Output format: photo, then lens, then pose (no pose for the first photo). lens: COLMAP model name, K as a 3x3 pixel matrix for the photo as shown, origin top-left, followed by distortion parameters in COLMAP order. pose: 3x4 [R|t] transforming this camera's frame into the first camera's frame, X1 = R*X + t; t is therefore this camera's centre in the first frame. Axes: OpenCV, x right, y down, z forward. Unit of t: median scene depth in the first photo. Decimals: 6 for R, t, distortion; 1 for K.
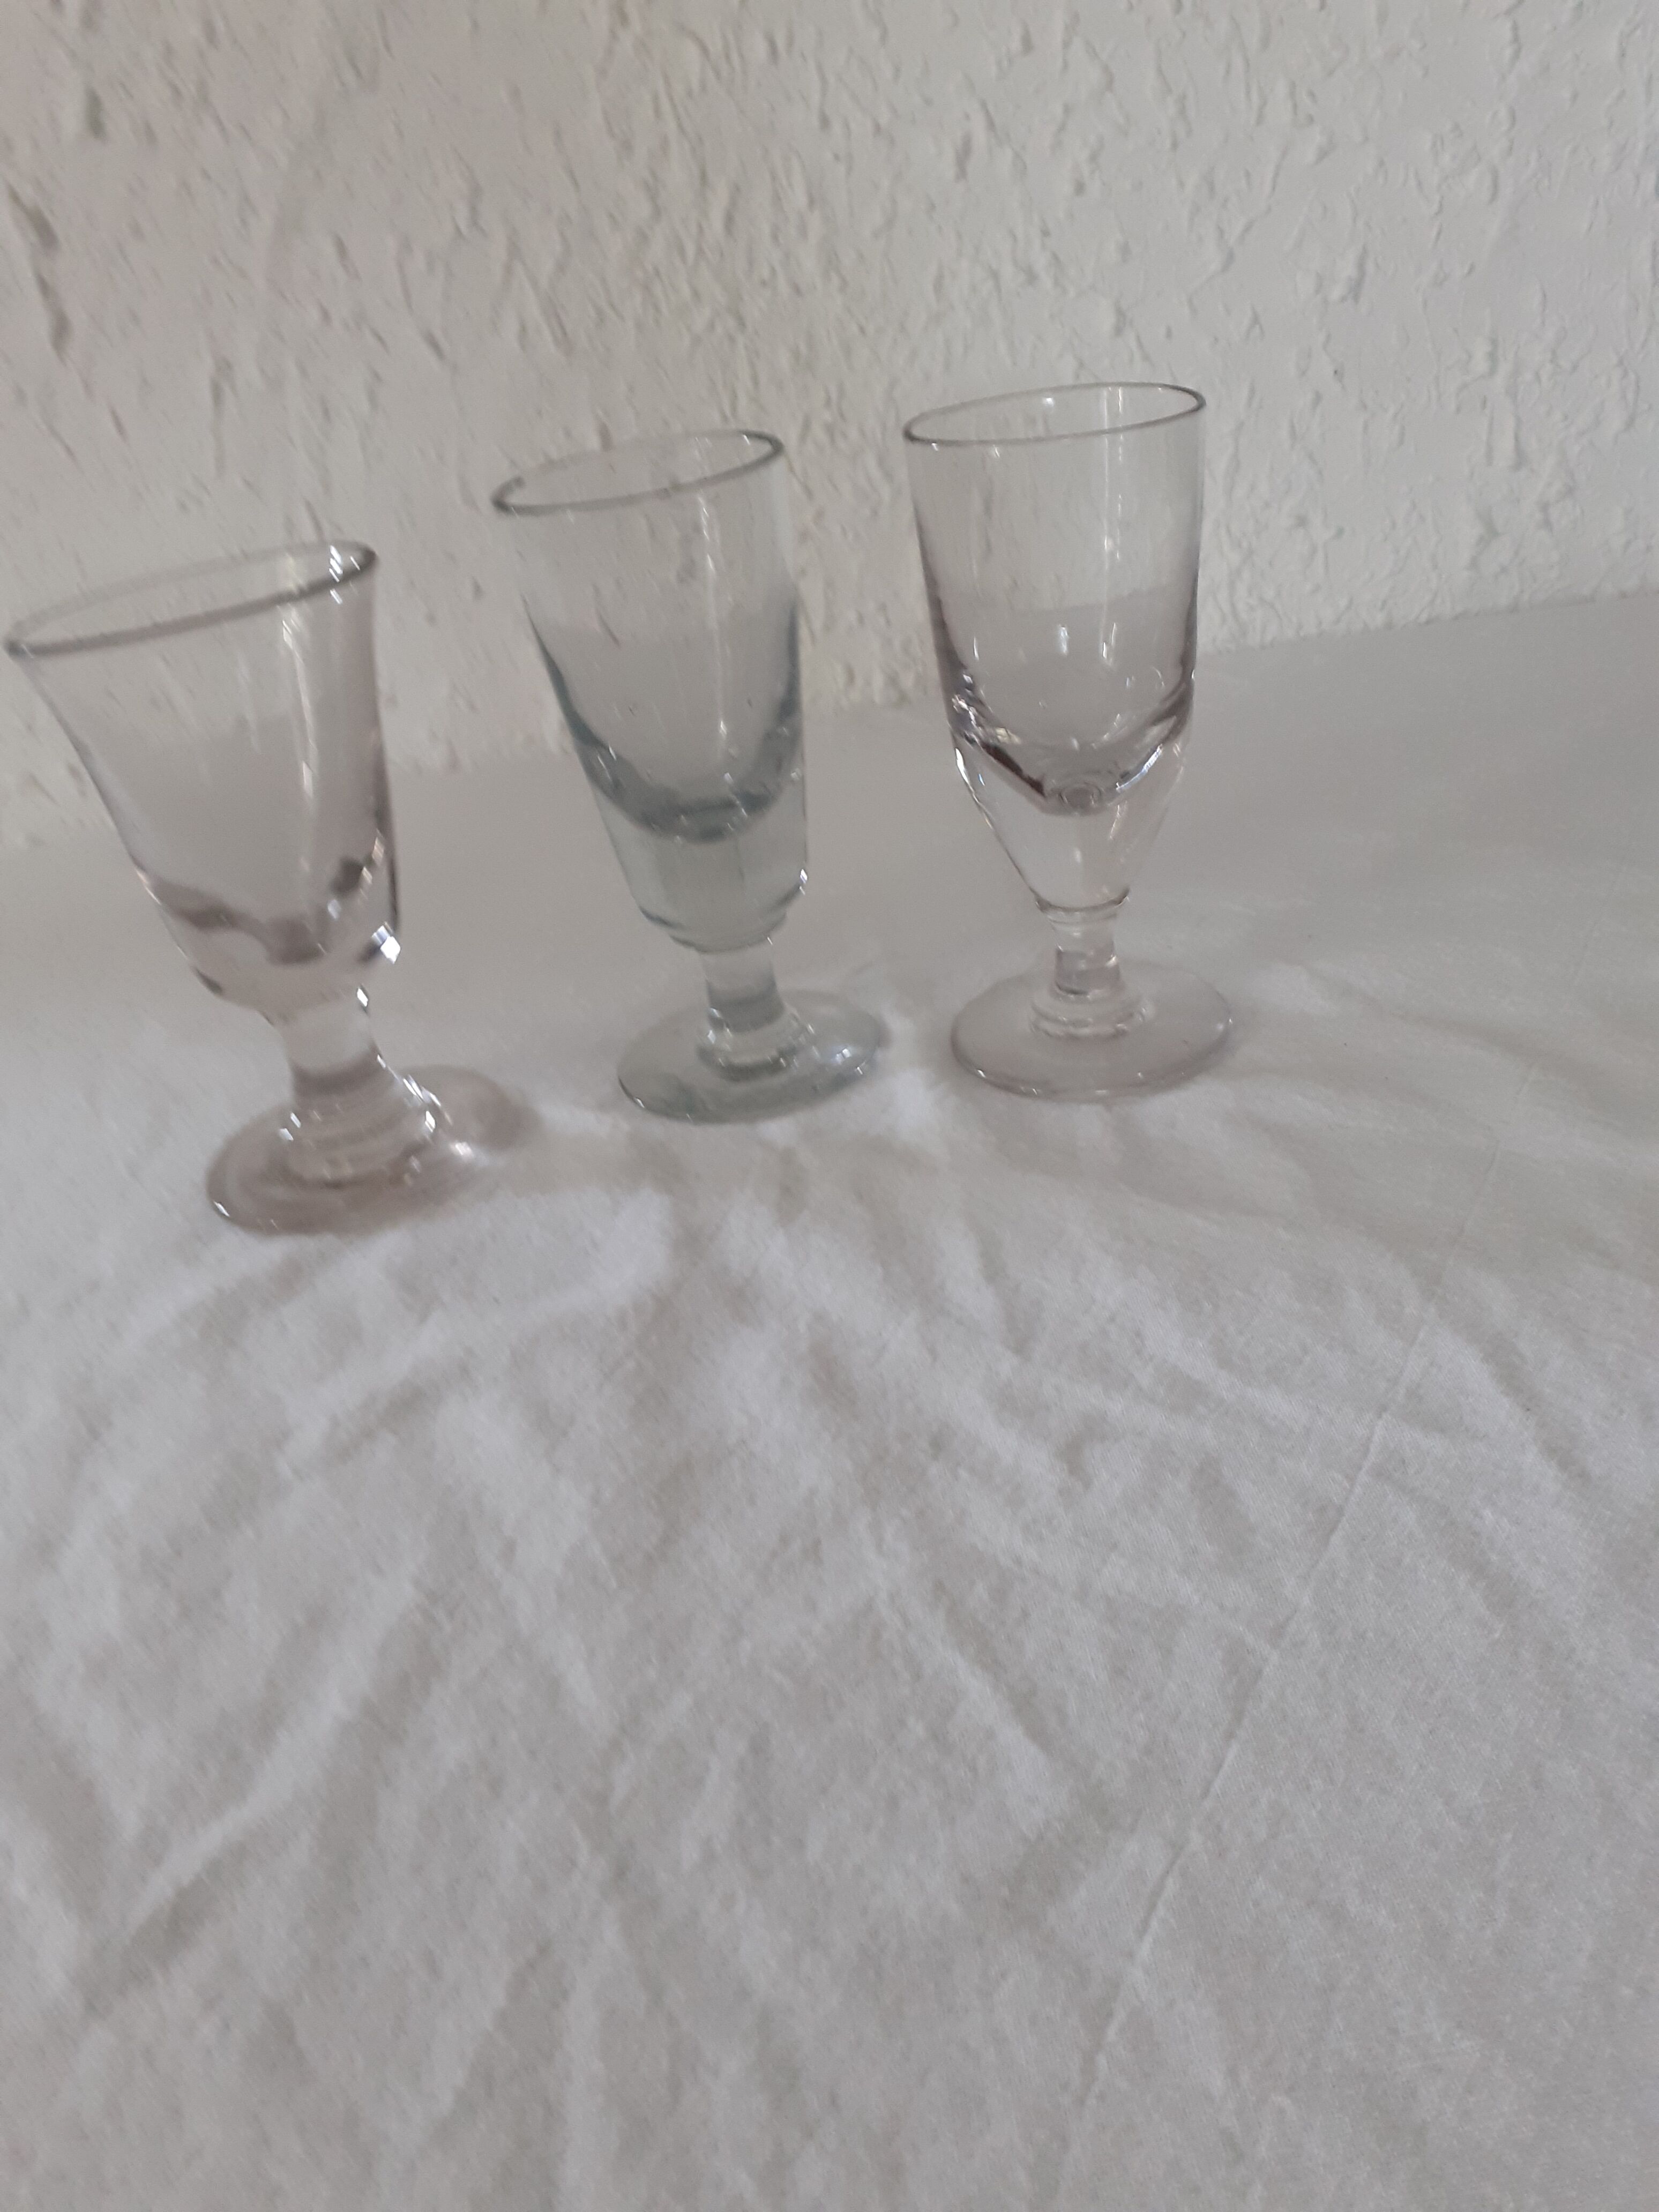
lens RADIAL K [[1897.8, 0, 829.5], [0, 1897.8, 1106.0], [0, 0, 1]] dist [-0.010972, -0.073583]
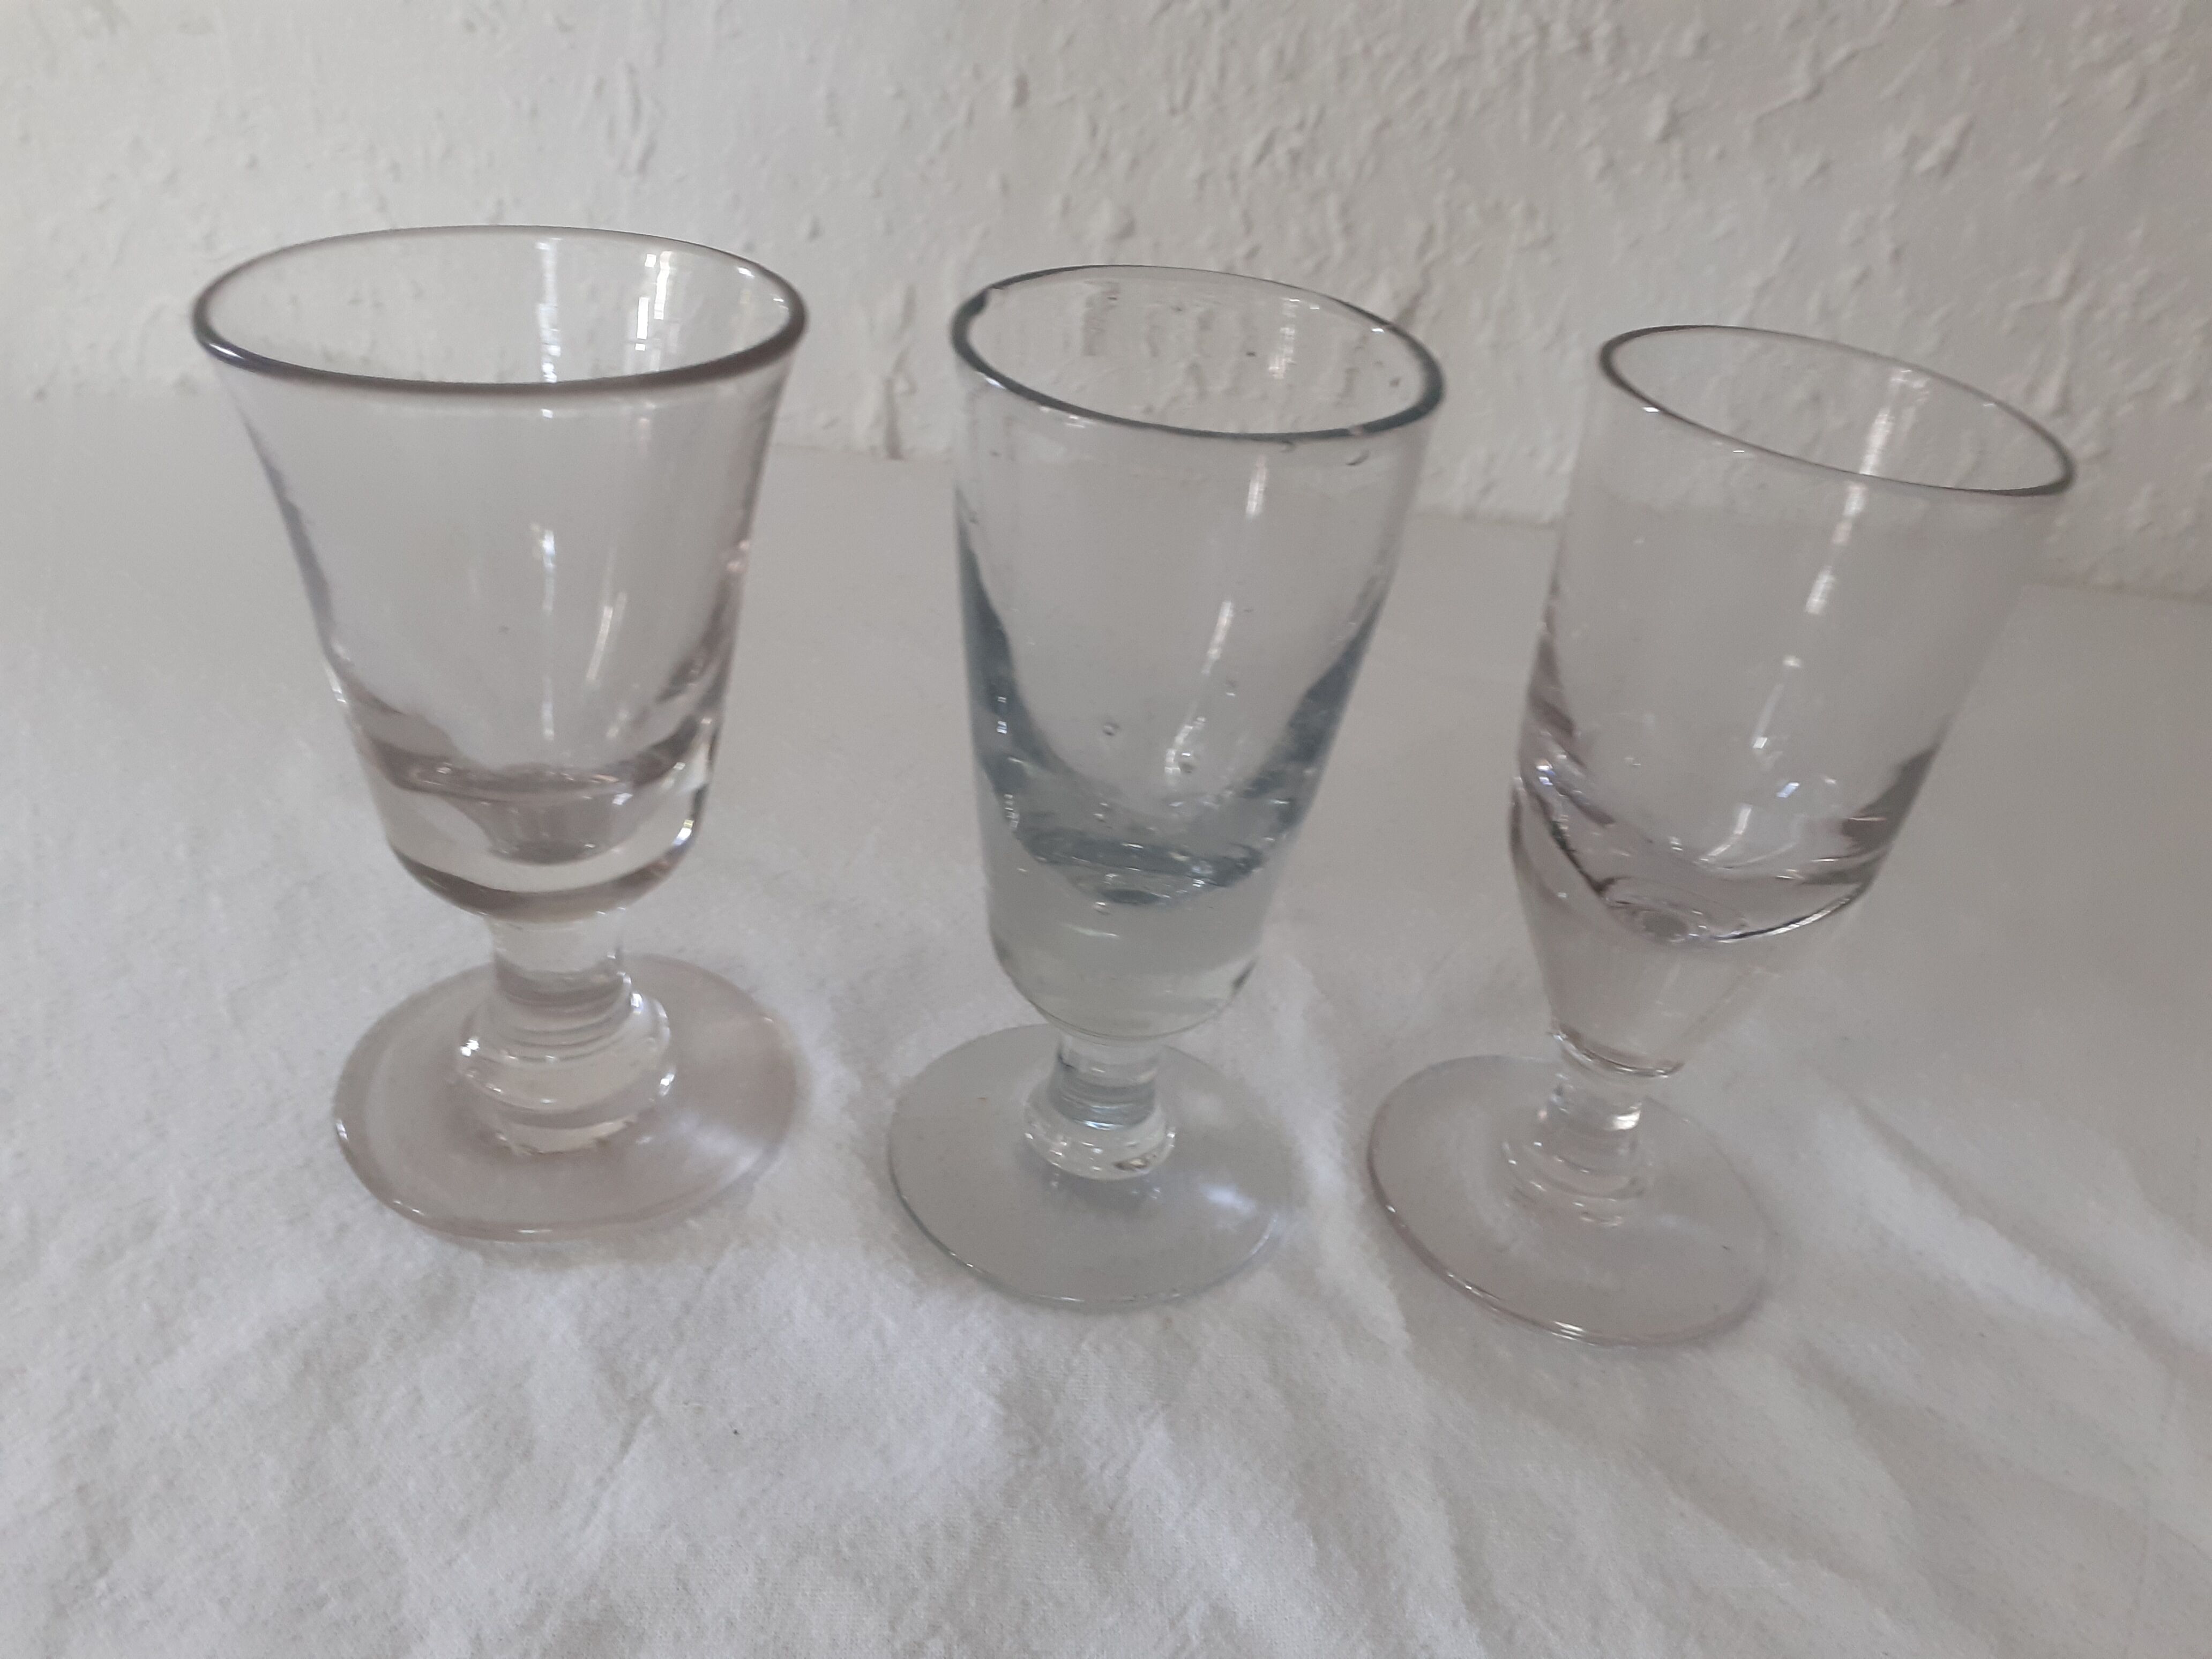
lens RADIAL K [[1932.6, 0, 1128.1], [0, 1932.6, 824.0], [0, 0, 1]] dist [-0.027989, -0.006880]
pose [[0.967342, 0.230608, 0.105210, -0.096495], [-0.235131, 0.971415, 0.032659, -0.098031], [-0.094671, -0.056331, 0.993914, 0.187119]]
